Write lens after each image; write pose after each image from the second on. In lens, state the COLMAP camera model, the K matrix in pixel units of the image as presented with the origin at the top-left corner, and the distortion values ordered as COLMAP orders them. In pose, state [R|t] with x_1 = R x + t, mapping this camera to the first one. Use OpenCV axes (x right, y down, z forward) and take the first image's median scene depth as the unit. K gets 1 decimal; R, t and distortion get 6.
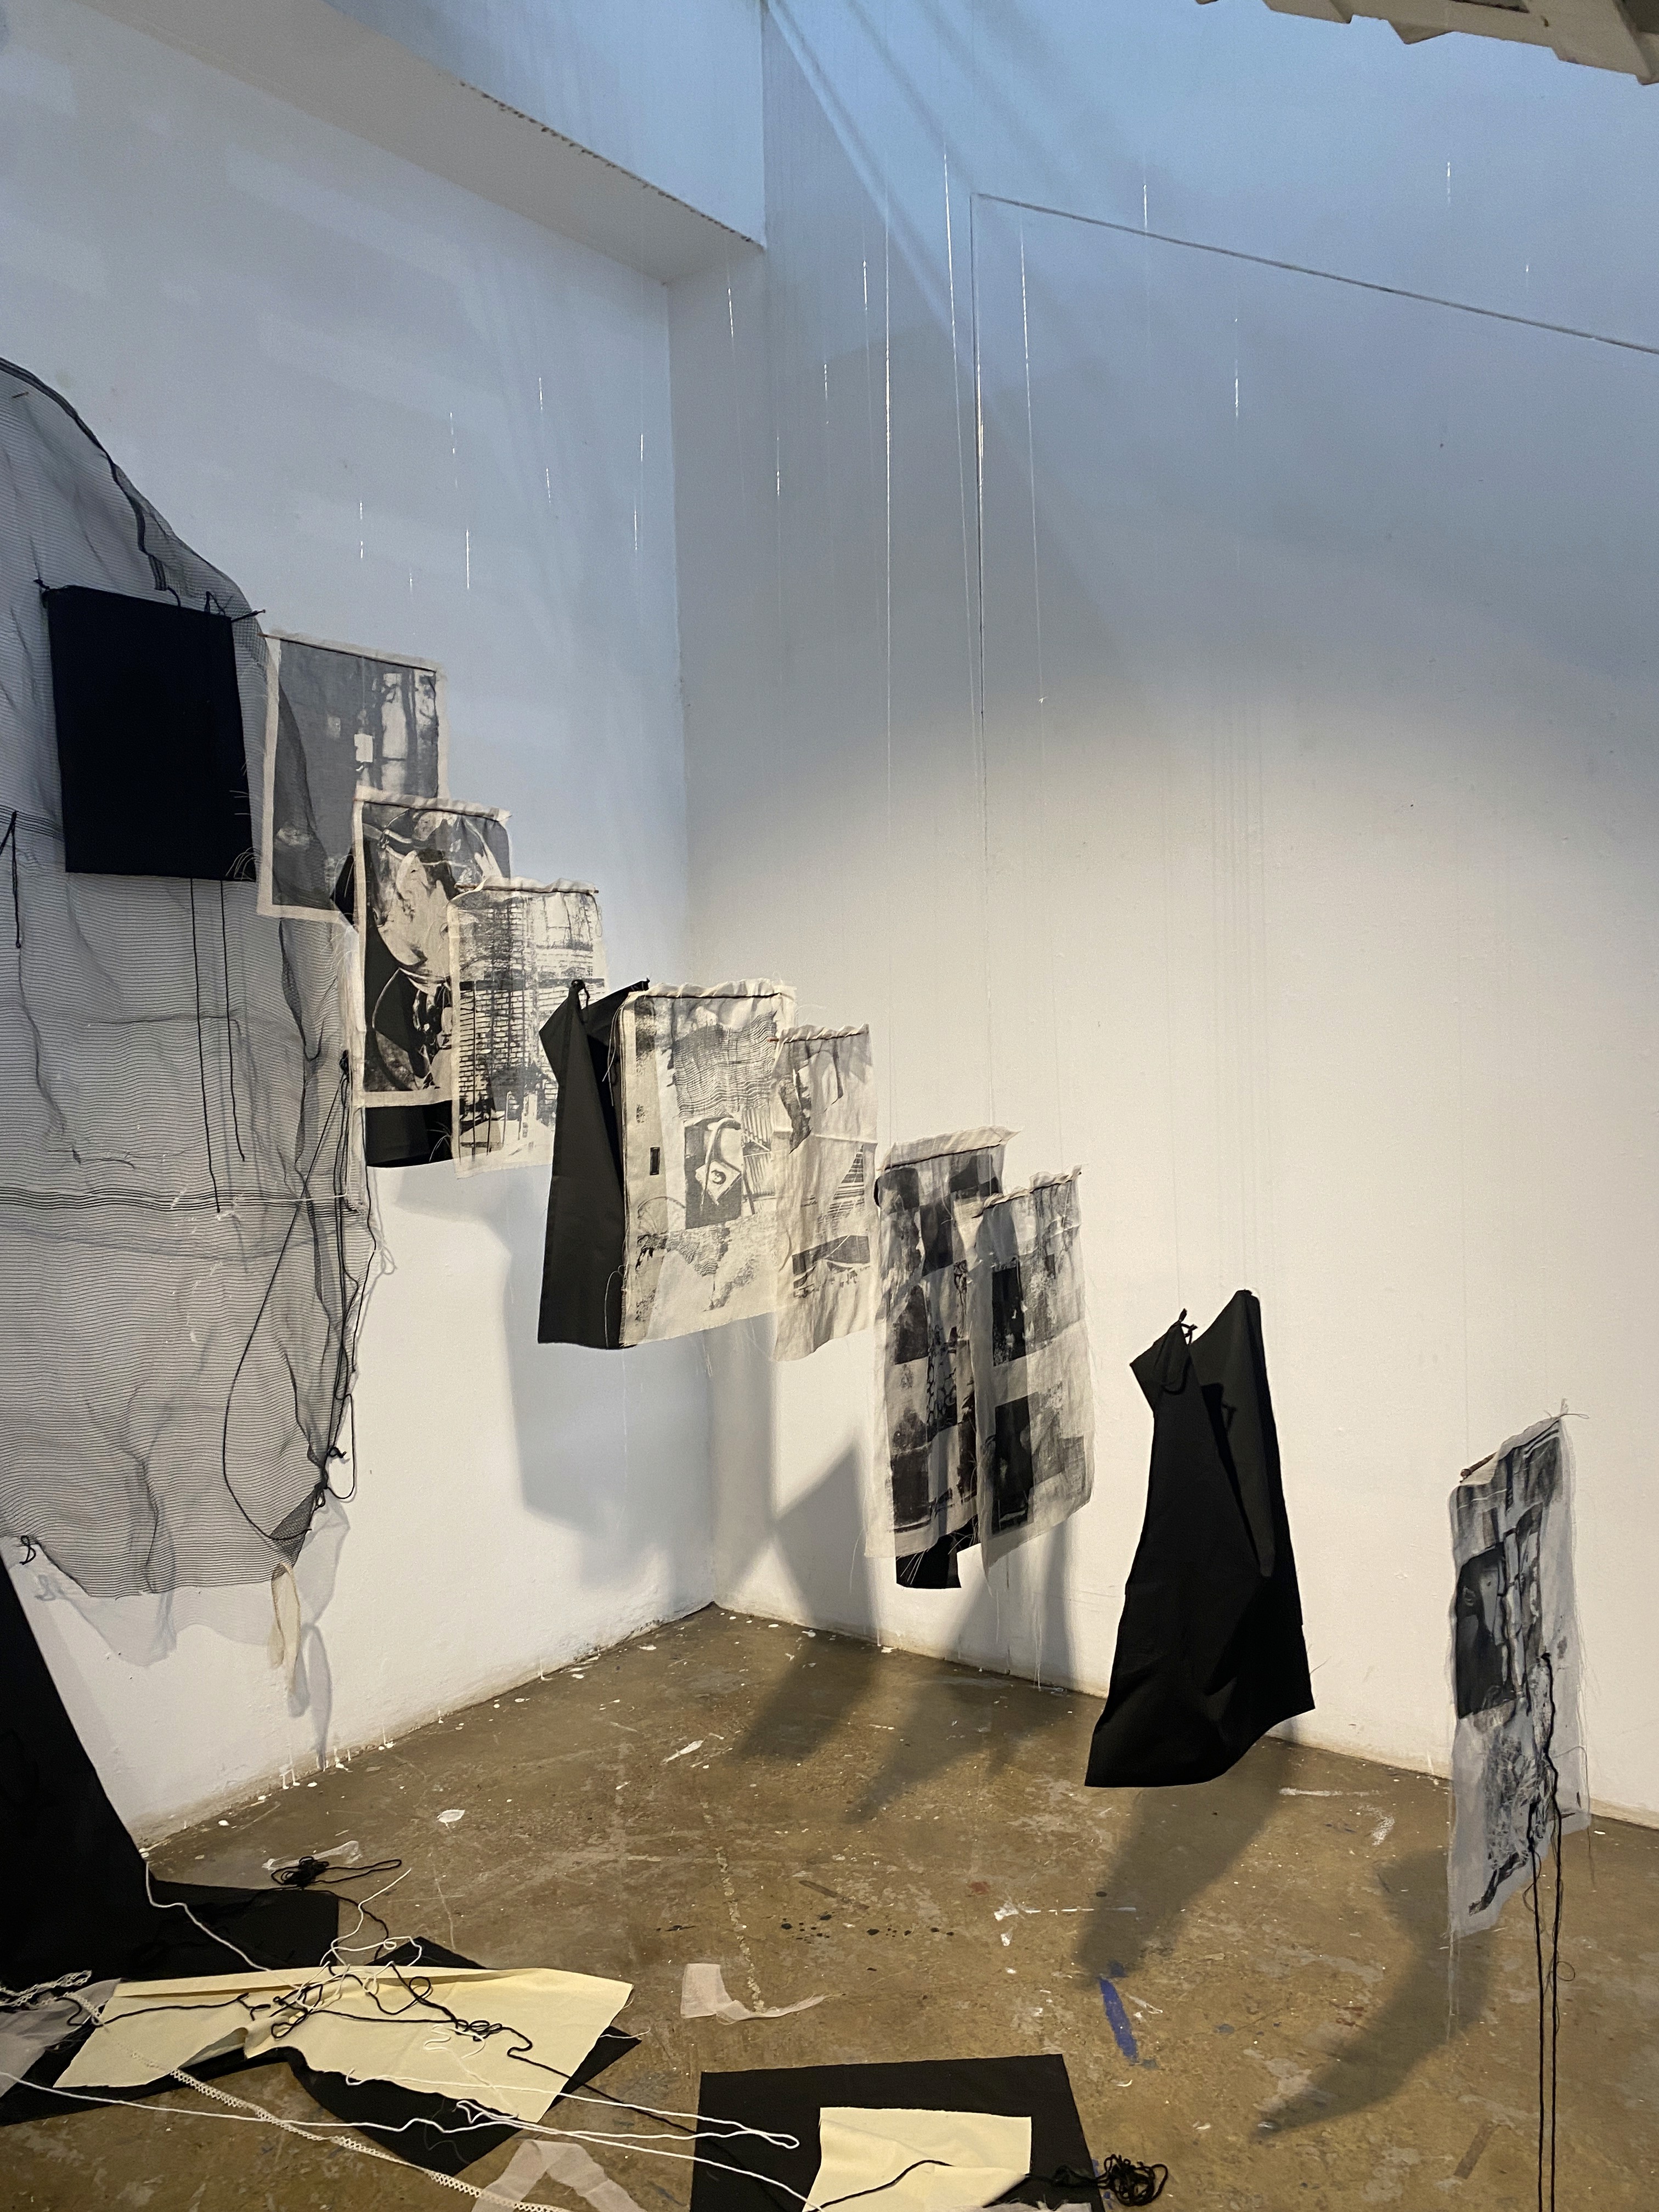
lens RADIAL K [[1728.8, 0, 829.5], [0, 1728.8, 1106.0], [0, 0, 1]] dist [0.013249, 0.004961]
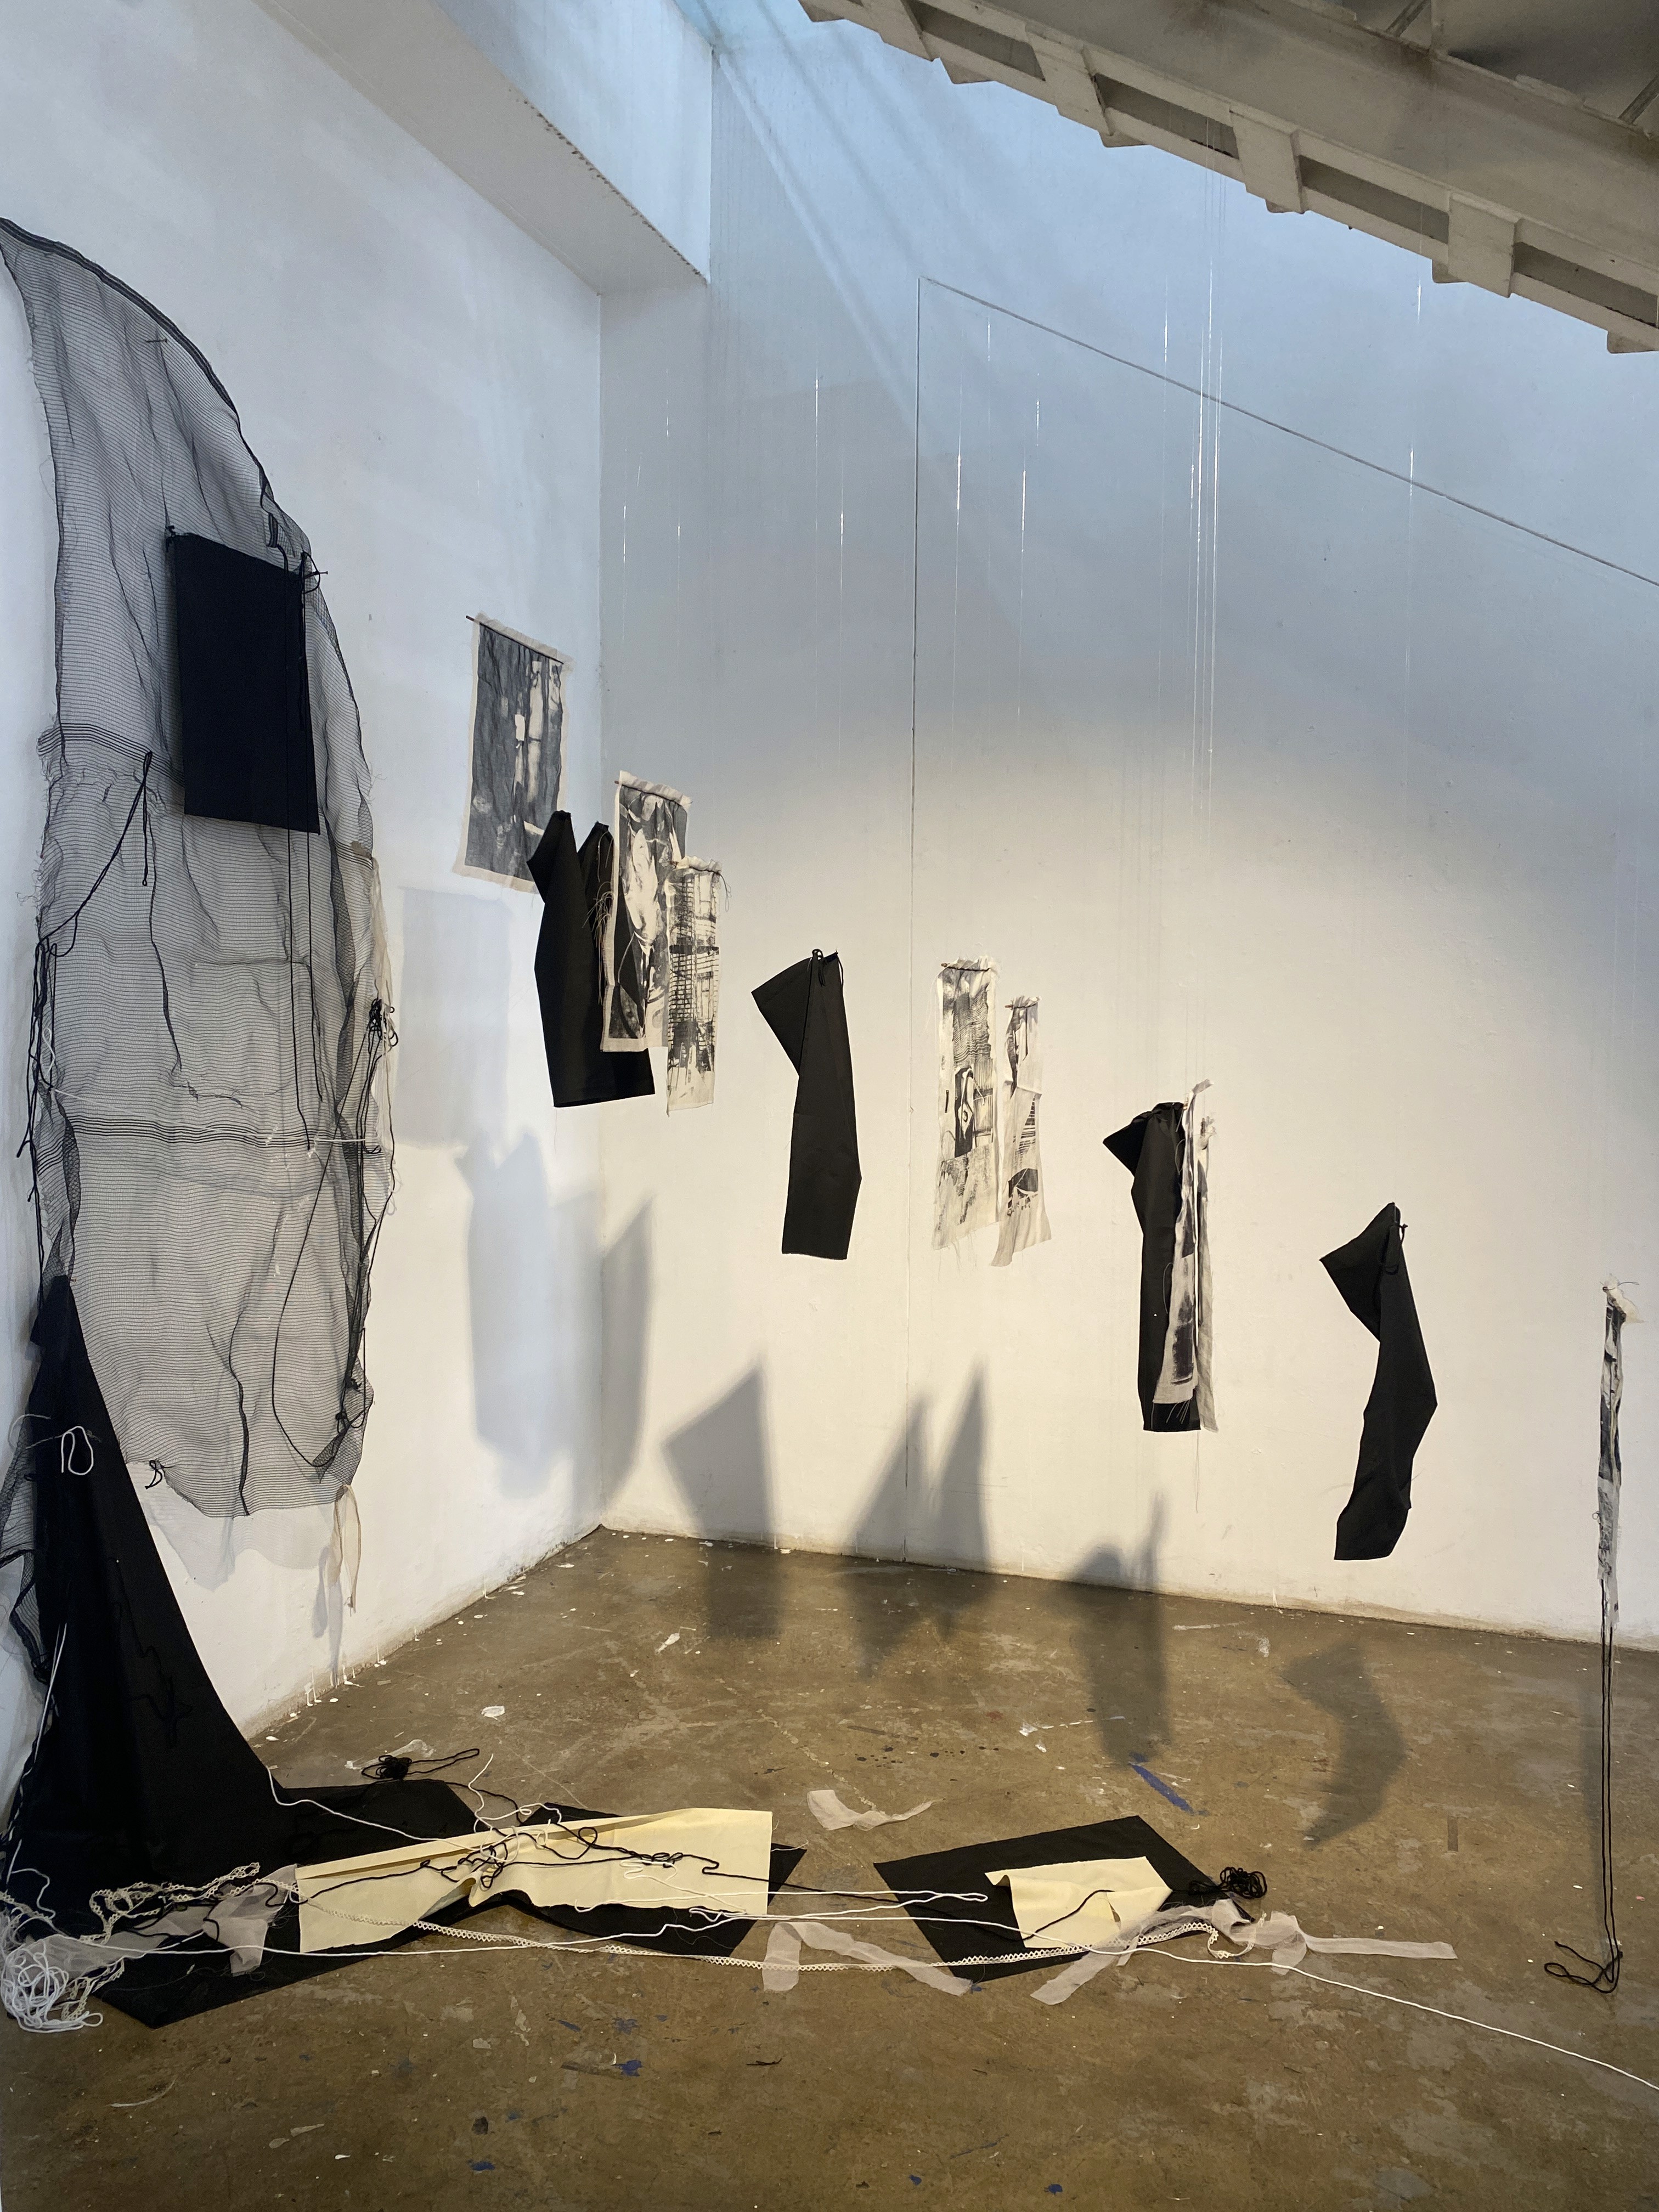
lens RADIAL K [[1738.1, 0, 868.3], [0, 1738.1, 1081.4], [0, 0, 1]] dist [0.022191, -0.004375]
pose [[0.944439, 0.024112, 0.327800, -0.455118], [-0.024163, 0.999700, -0.003918, 0.019293], [-0.327796, -0.004220, 0.944739, -0.128576]]
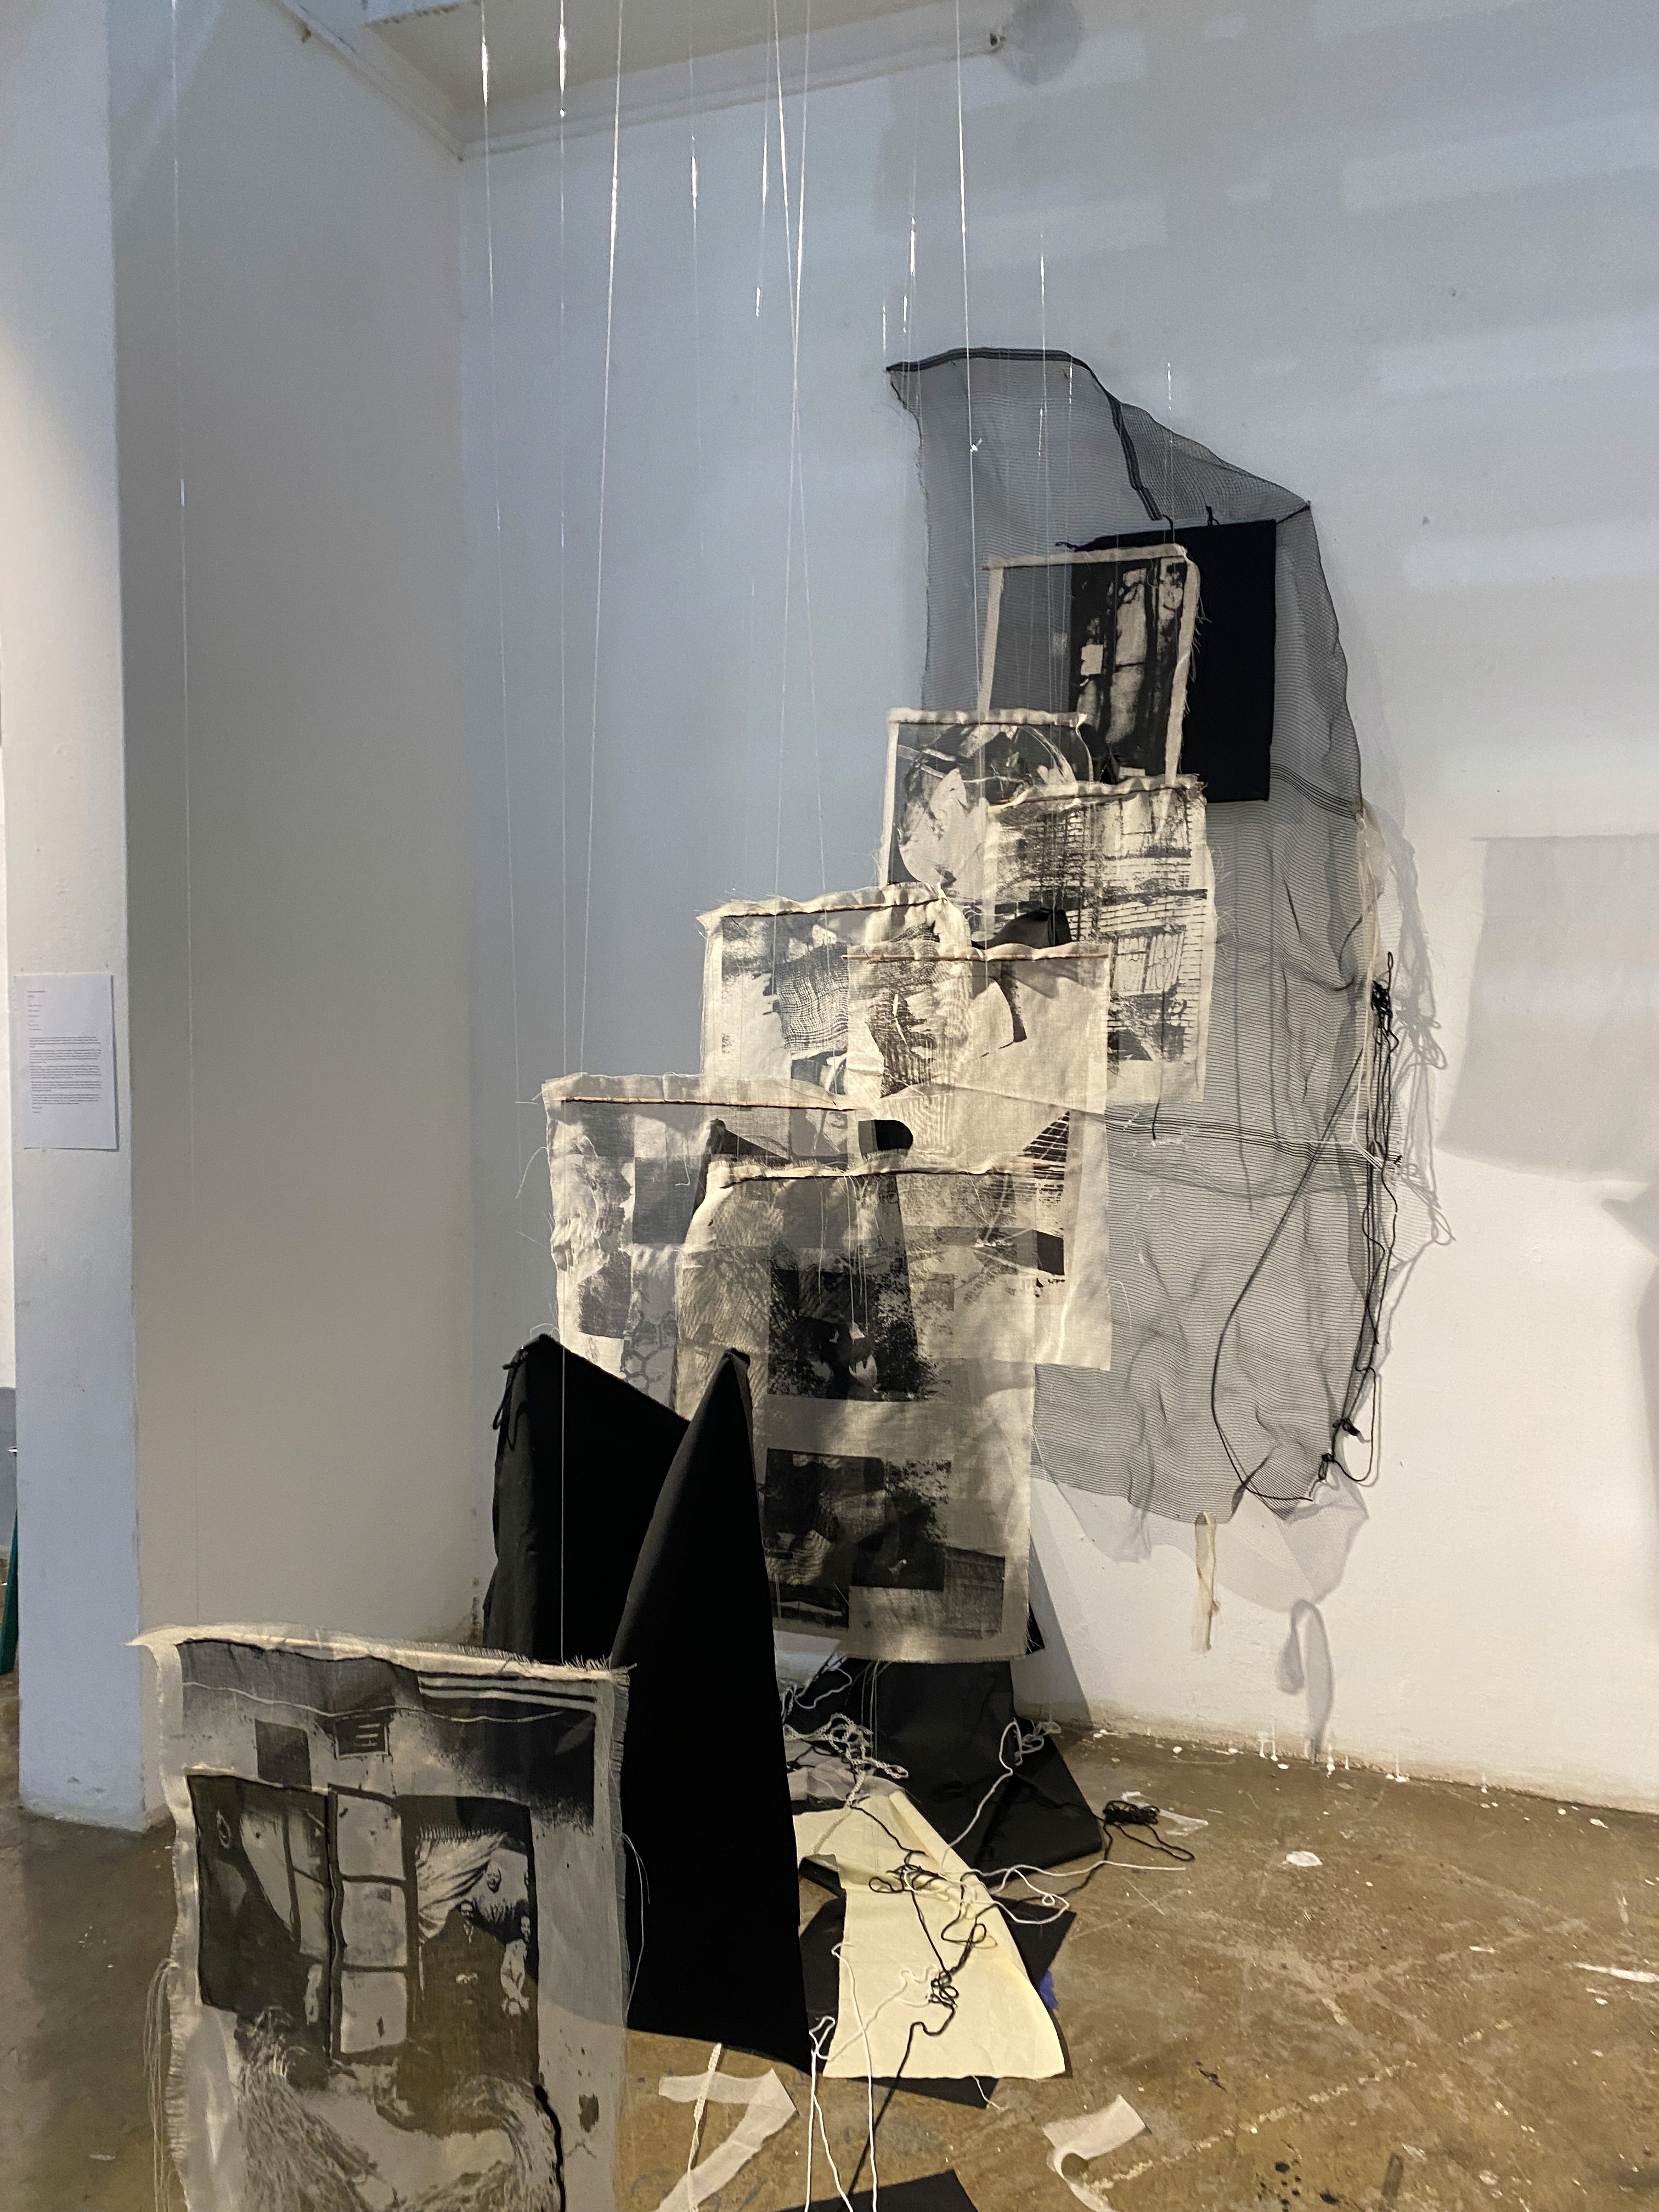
lens RADIAL K [[1670.7, 0, 804.0], [0, 1670.7, 1106.4], [0, 0, 1]] dist [0.048684, -0.053688]
pose [[0.269110, 0.076007, -0.960106, 0.626194], [-0.043919, 0.996812, 0.066603, -0.017750], [0.962108, 0.024243, 0.271590, 0.648033]]
